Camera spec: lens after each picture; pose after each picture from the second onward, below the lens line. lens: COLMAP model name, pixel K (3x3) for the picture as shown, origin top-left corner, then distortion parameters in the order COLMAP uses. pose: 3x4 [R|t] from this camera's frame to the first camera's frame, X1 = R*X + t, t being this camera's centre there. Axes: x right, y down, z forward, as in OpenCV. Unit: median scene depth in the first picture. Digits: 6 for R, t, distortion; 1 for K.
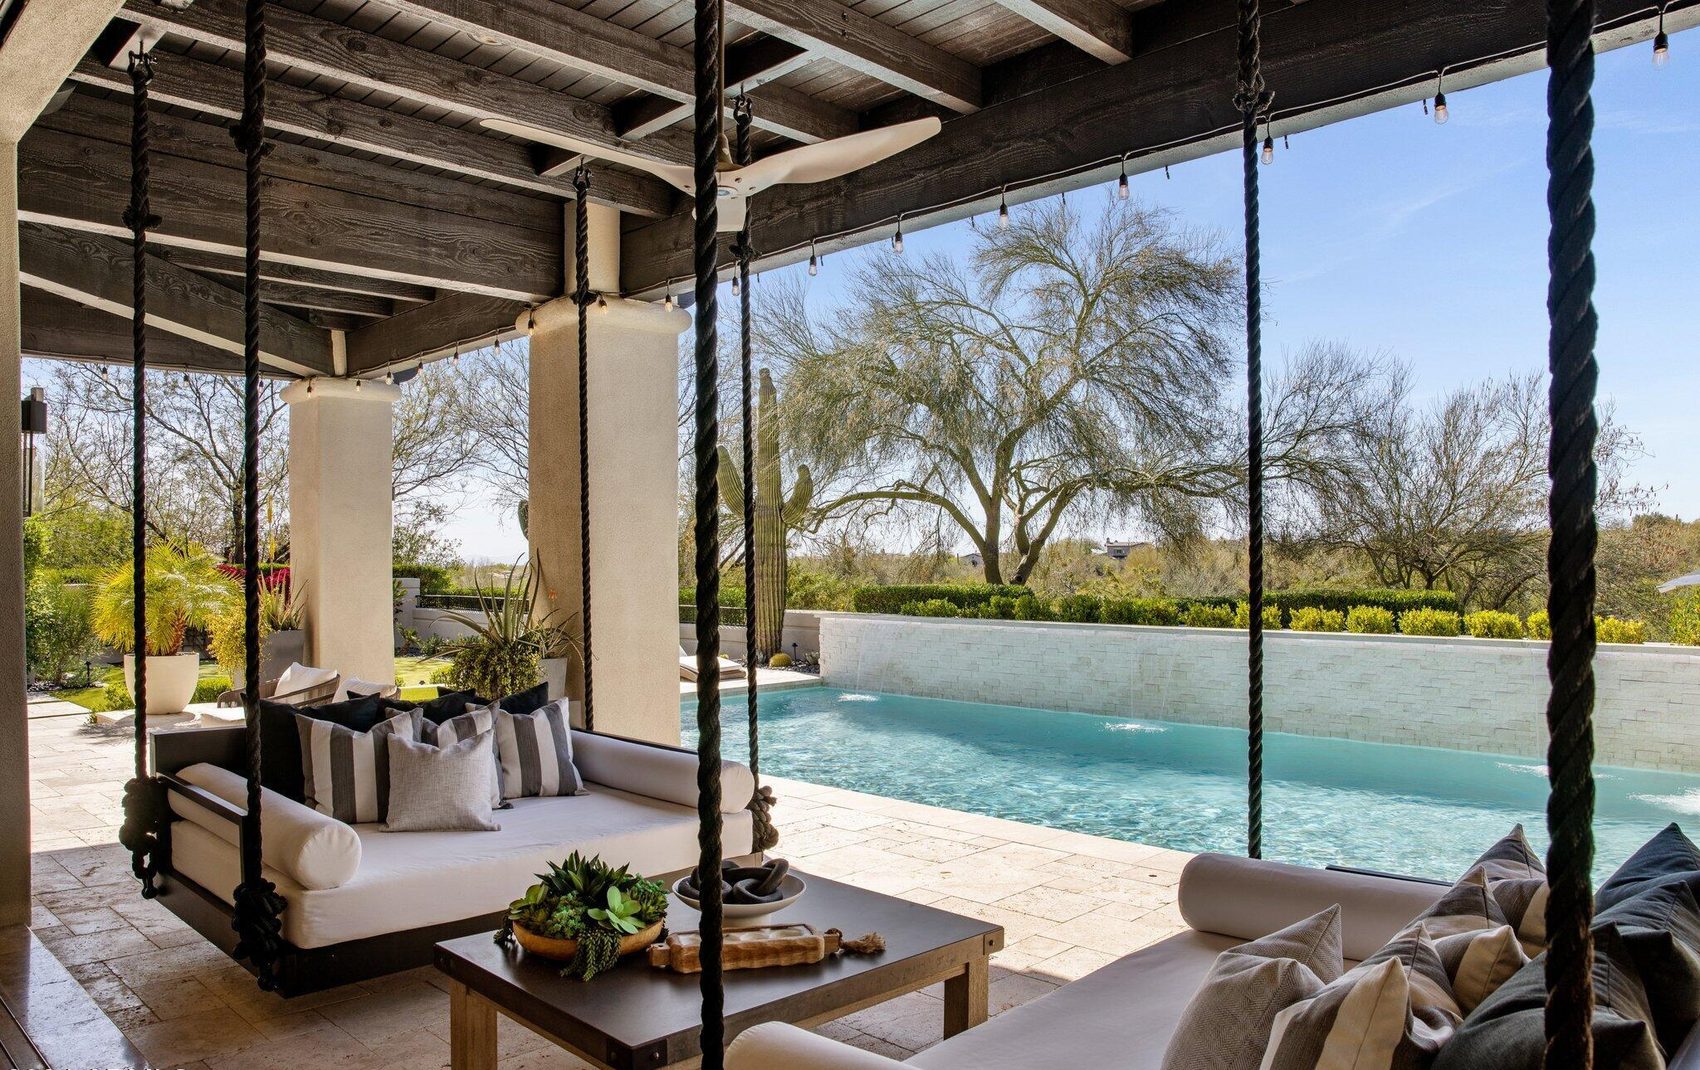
lens RADIAL K [[1160.4, 0, 848.7], [0, 1160.4, 543.9], [0, 0, 1]] dist [0.000403, -0.000040]
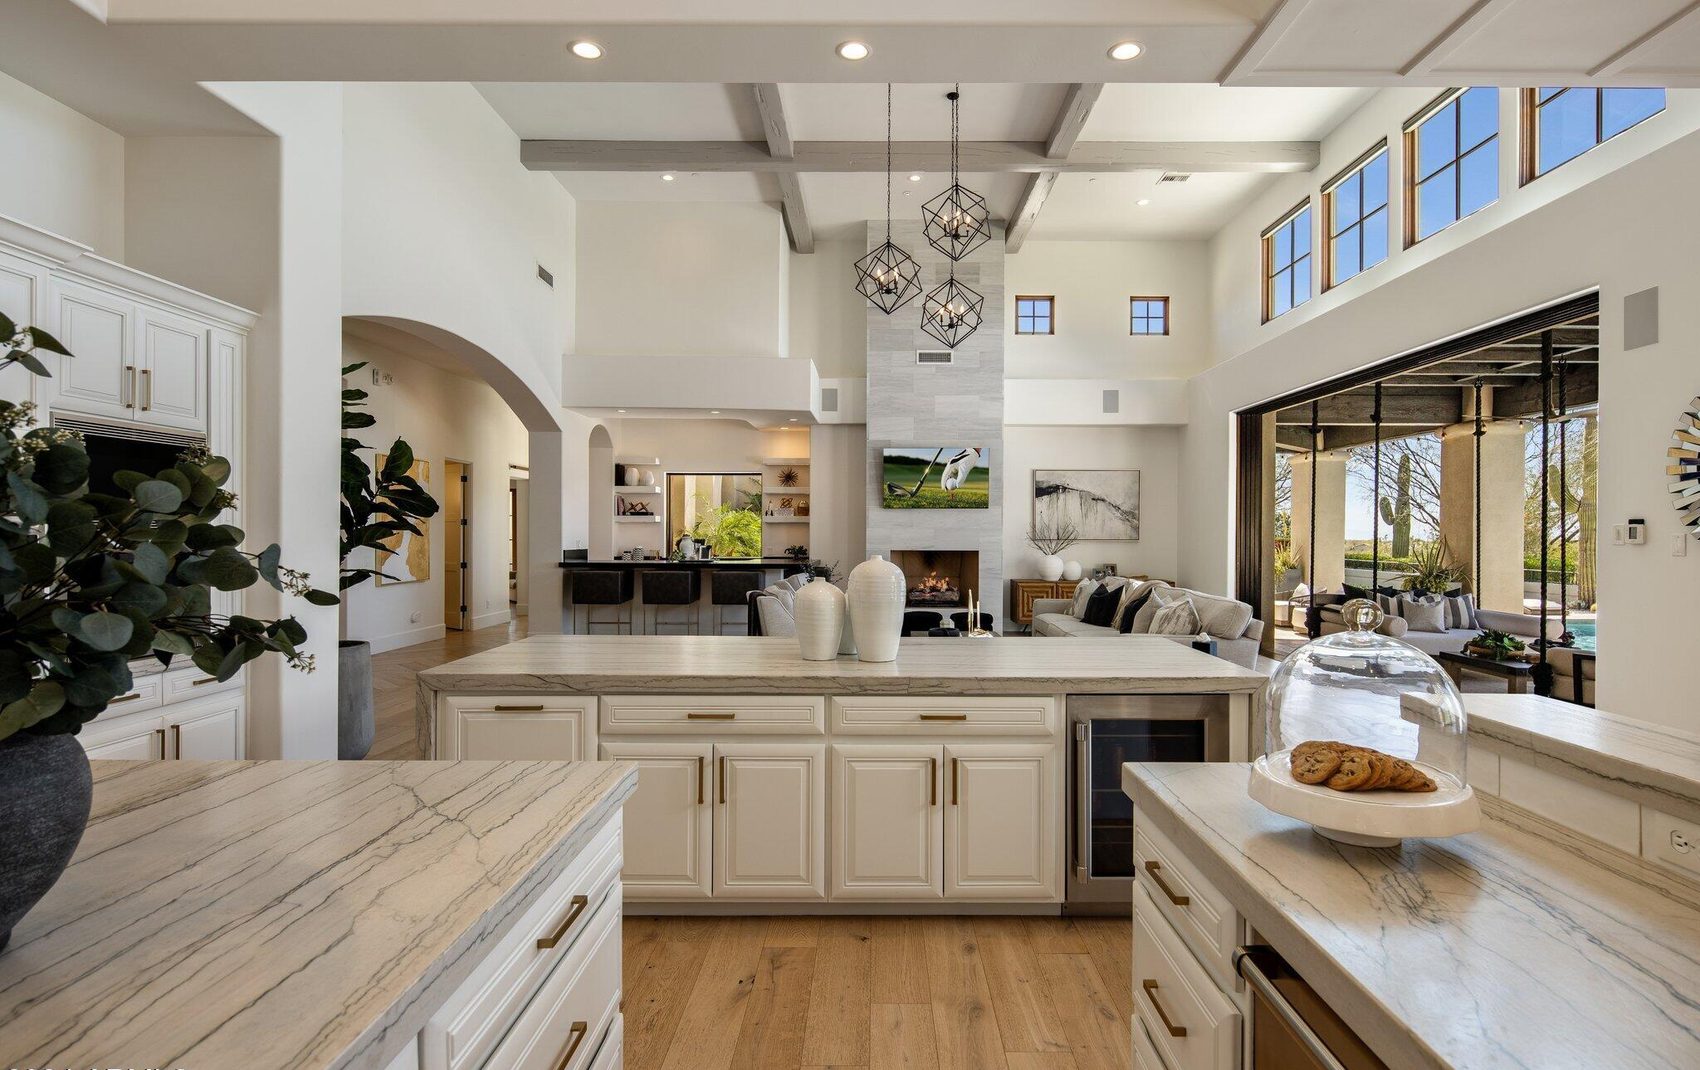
lens RADIAL K [[842.5, 0, 856.7], [0, 842.5, 538.2], [0, 0, 1]] dist [-0.003484, -0.000725]
pose [[0.695445, 0.013955, -0.718444, 0.151739], [-0.002661, 0.999855, 0.016845, -0.017719], [0.718575, -0.009803, 0.695381, -1.317423]]
